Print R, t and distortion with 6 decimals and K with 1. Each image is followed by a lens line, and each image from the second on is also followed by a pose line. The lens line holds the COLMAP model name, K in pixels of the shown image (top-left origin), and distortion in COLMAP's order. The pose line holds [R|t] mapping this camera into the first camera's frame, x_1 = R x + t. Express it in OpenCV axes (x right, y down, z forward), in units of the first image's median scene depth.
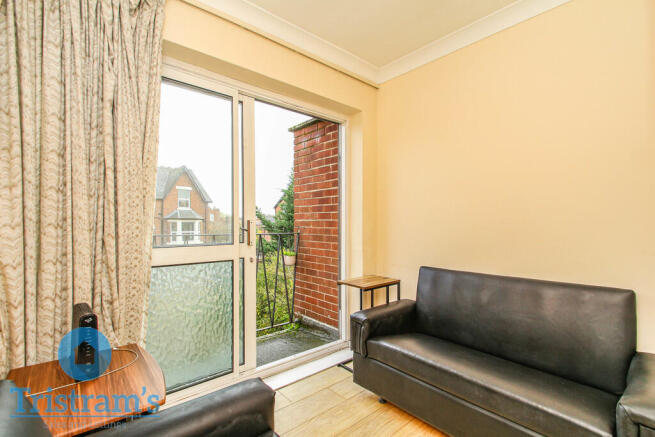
lens RADIAL K [[314.9, 0, 328.3], [0, 314.9, 225.5], [0, 0, 1]] dist [0.027799, -0.000472]
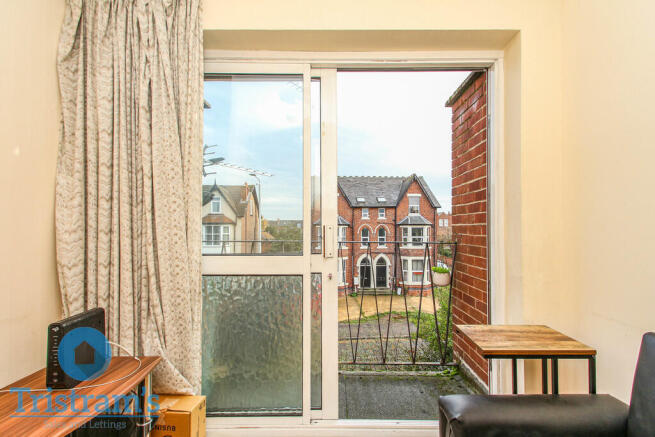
lens RADIAL K [[314.9, 0, 328.3], [0, 314.9, 225.5], [0, 0, 1]] dist [0.027799, -0.000472]
pose [[0.751098, -0.007734, -0.660145, 0.178973], [-0.003427, 0.999872, -0.015612, -0.002809], [0.660181, 0.013988, 0.750976, 0.277103]]
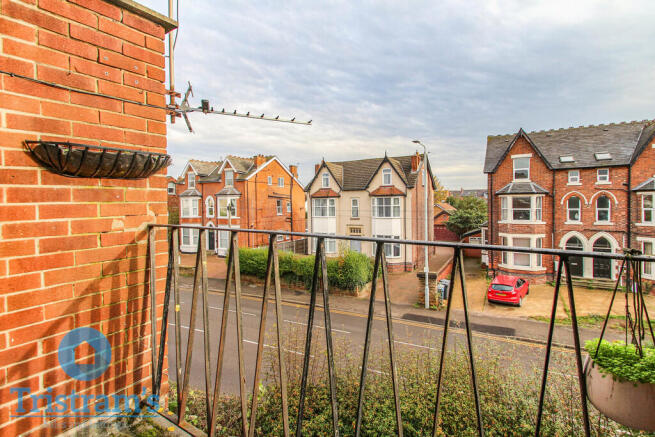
lens RADIAL K [[334.1, 0, 326.6], [0, 334.1, 200.3], [0, 0, 1]] dist [0.029680, -0.000260]
pose [[0.252096, -0.007512, -0.967673, 2.512970], [0.009320, 0.999942, -0.005334, -0.023600], [0.967657, -0.007674, 0.252152, 2.661471]]
